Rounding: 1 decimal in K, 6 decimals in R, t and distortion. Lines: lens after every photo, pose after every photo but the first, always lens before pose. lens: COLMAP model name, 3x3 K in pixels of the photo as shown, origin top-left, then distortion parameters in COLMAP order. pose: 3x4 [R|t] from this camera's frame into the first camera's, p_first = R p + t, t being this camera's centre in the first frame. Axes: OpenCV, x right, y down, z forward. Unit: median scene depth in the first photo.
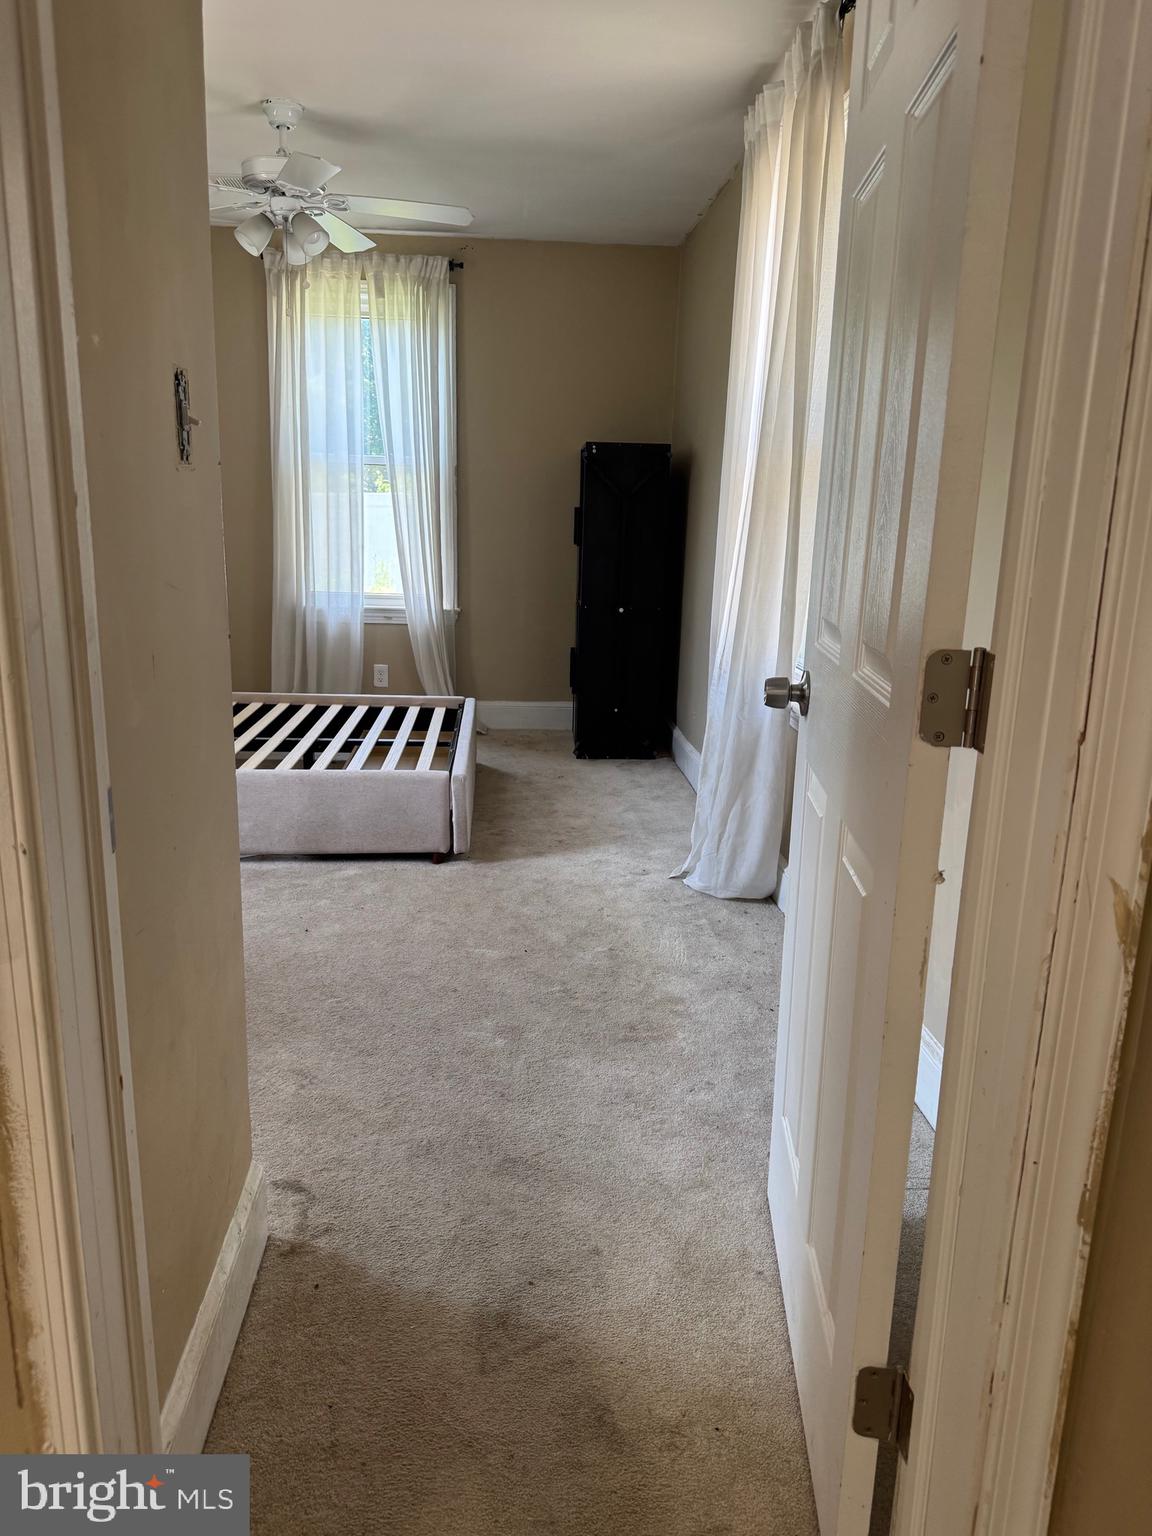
lens RADIAL K [[1091.5, 0, 578.3], [0, 1091.5, 763.6], [0, 0, 1]] dist [0.102567, -0.162811]
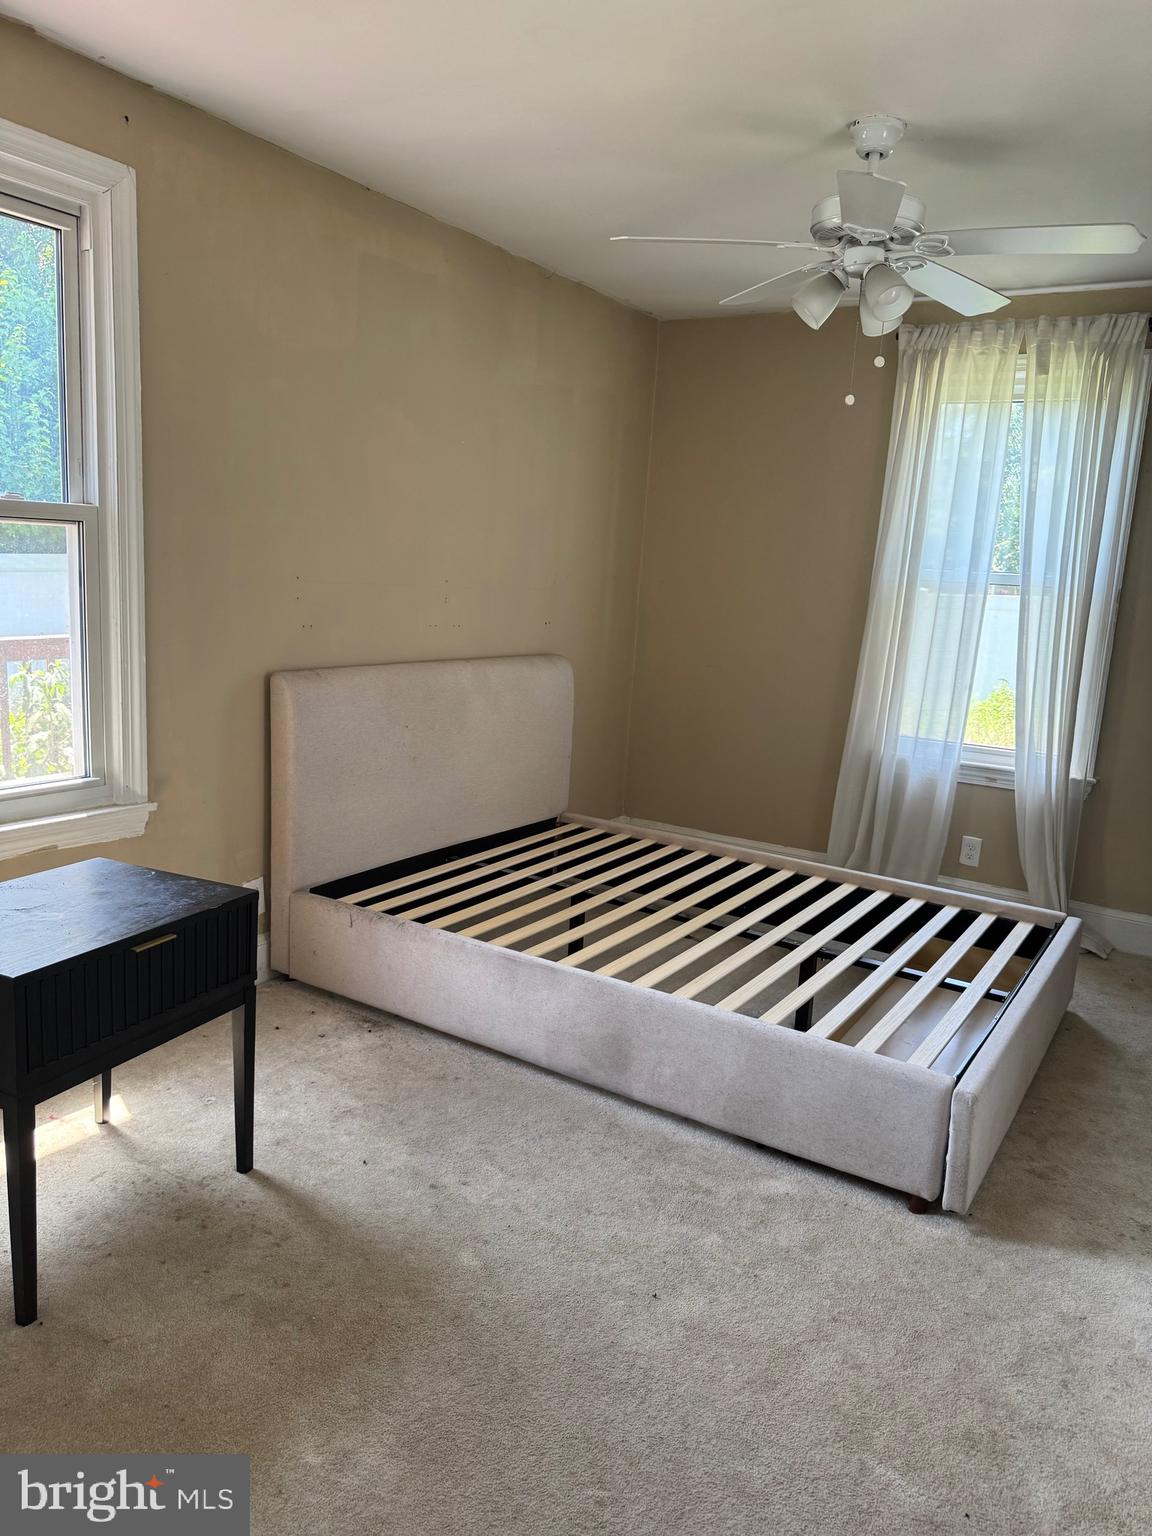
lens RADIAL K [[1089.9, 0, 578.8], [0, 1089.9, 765.2], [0, 0, 1]] dist [-0.005008, -0.006491]
pose [[0.806141, 0.129466, -0.577387, 0.047409], [-0.170366, 0.985235, -0.016946, -0.123844], [0.566668, 0.112028, 0.816295, 0.335944]]
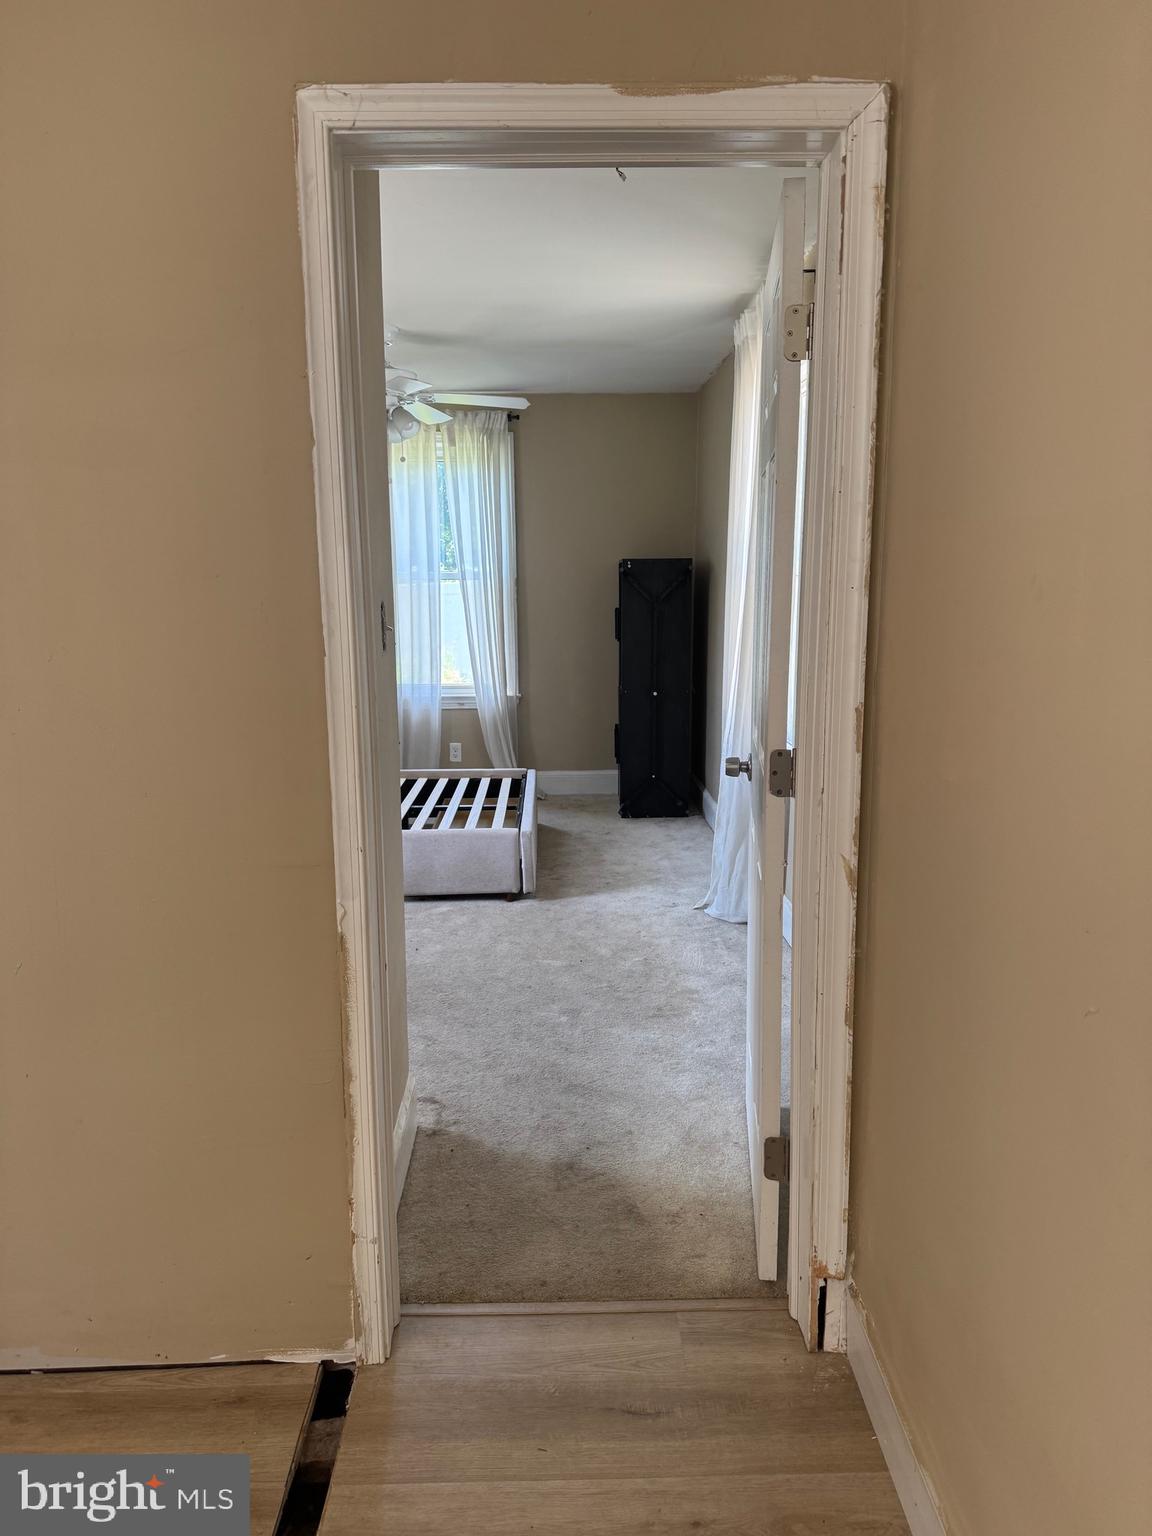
lens RADIAL K [[1090.7, 0, 579.6], [0, 1090.7, 776.0], [0, 0, 1]] dist [0.060964, -0.083413]
pose [[0.998547, -0.024939, -0.047779, 0.015437], [0.022605, 0.998553, -0.048791, 0.009415], [0.048927, 0.047640, 0.997666, -0.269887]]
